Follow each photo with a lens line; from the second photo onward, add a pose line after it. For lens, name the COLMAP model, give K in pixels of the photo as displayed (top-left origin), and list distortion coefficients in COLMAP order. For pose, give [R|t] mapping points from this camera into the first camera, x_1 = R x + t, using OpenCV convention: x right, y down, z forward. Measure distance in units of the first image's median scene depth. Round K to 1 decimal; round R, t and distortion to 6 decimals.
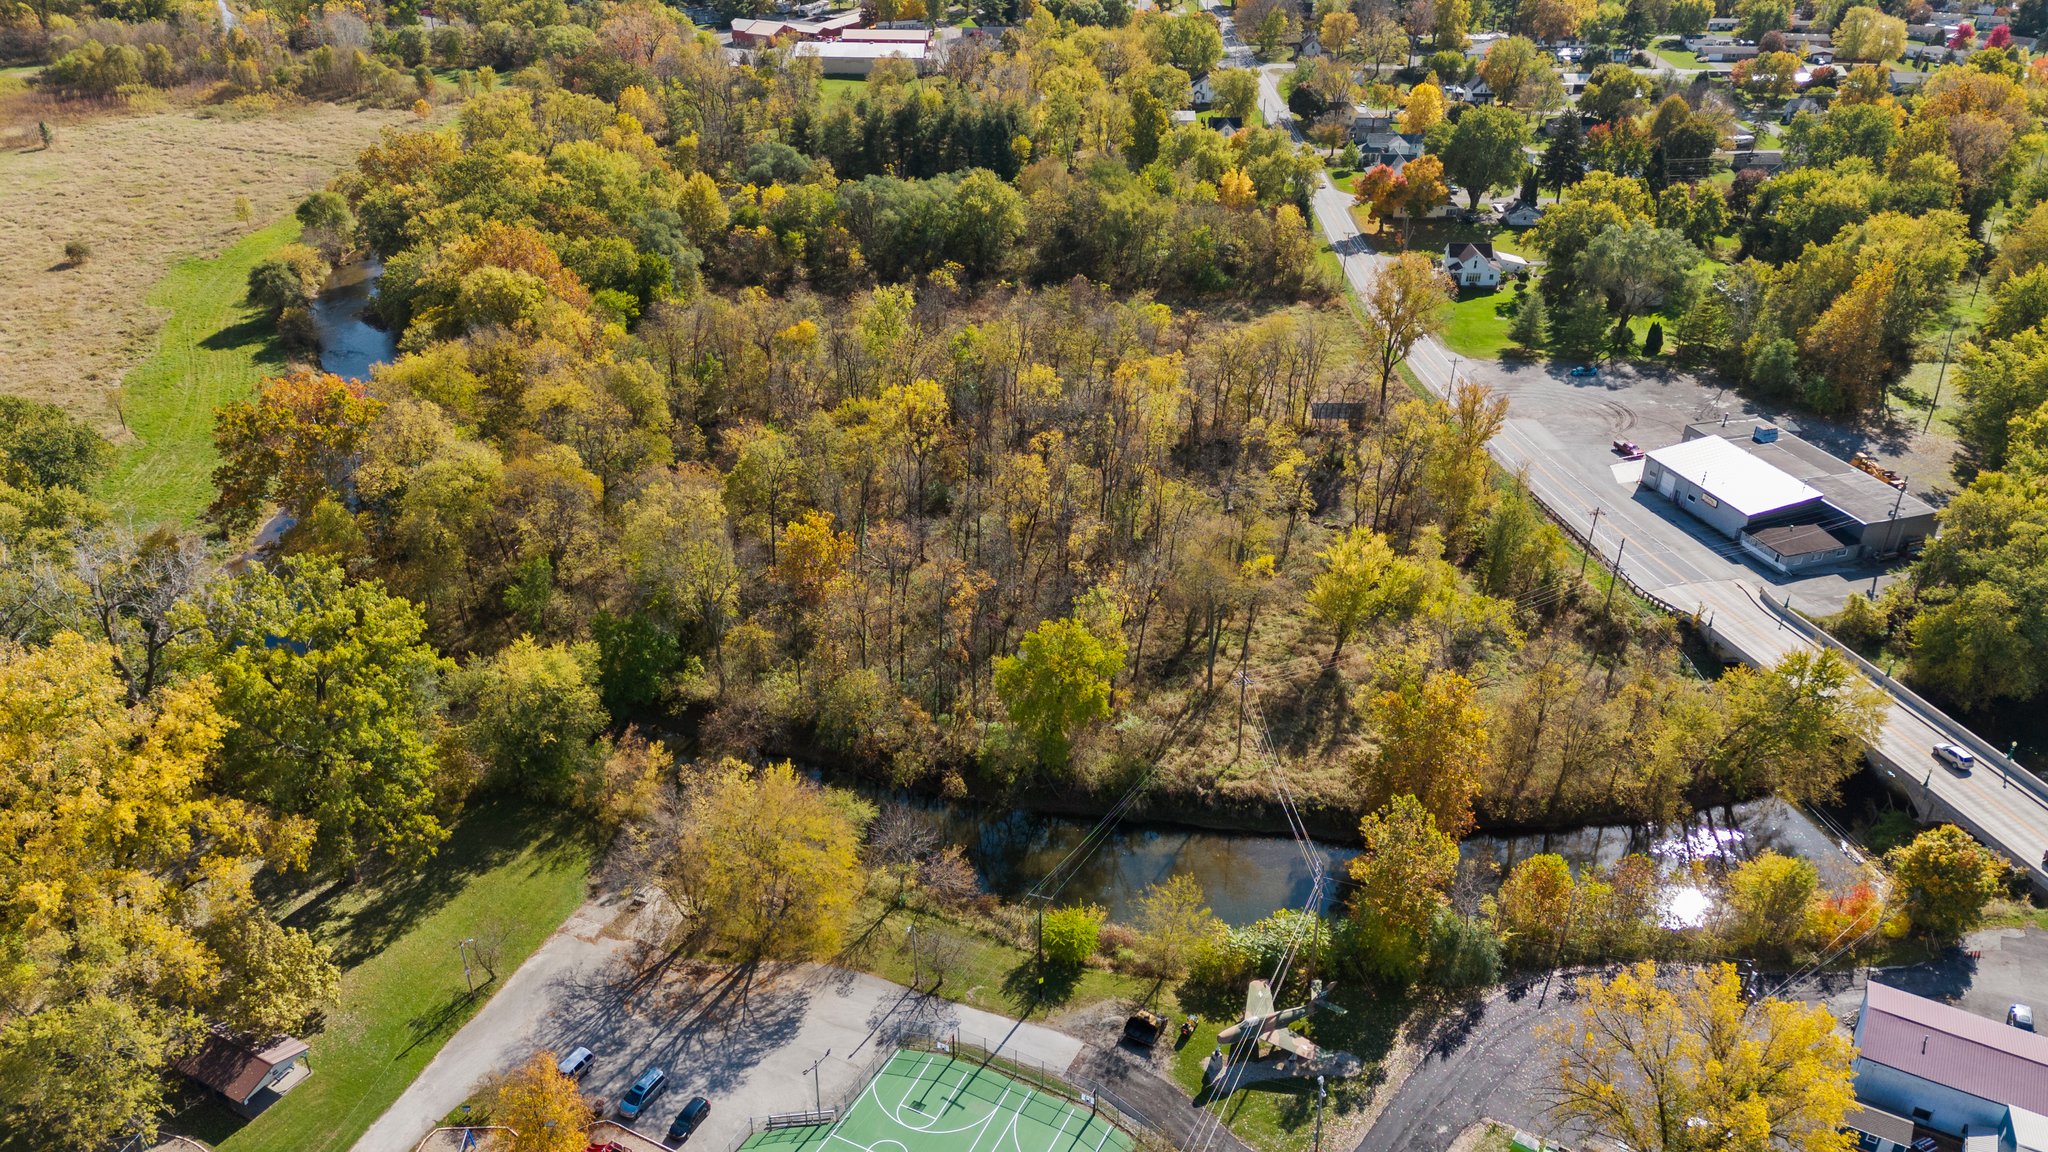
lens RADIAL K [[1517.5, 0, 1024.0], [0, 1517.5, 576.0], [0, 0, 1]] dist [0.086620, -0.086321]
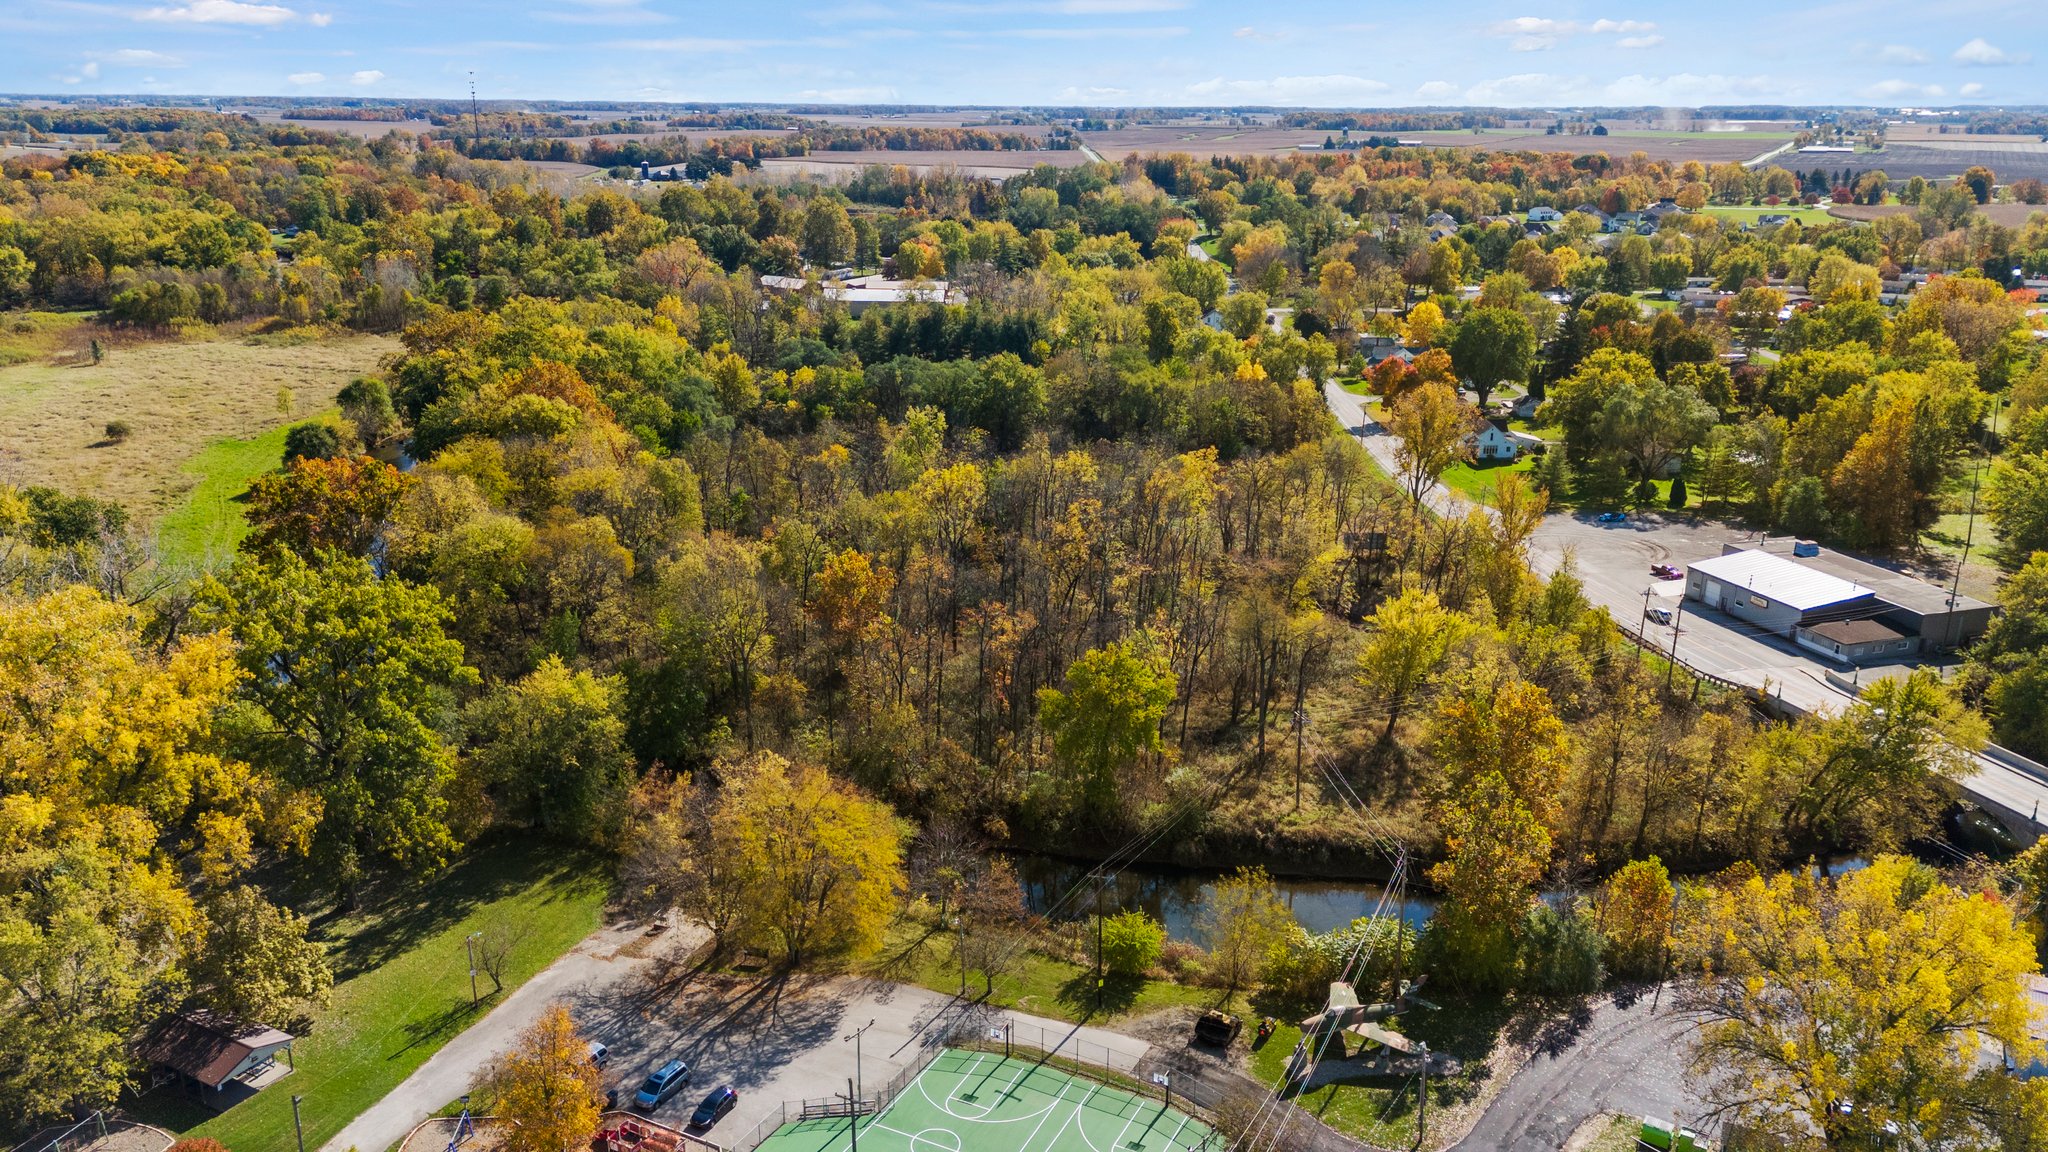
lens RADIAL K [[1517.5, 0, 1024.0], [0, 1517.5, 576.0], [0, 0, 1]] dist [0.086620, -0.086321]
pose [[1.000000, -0.000483, -0.000210, -0.025940], [0.000428, 0.977744, -0.209800, 0.165230], [0.000307, 0.209800, 0.977744, 0.044072]]
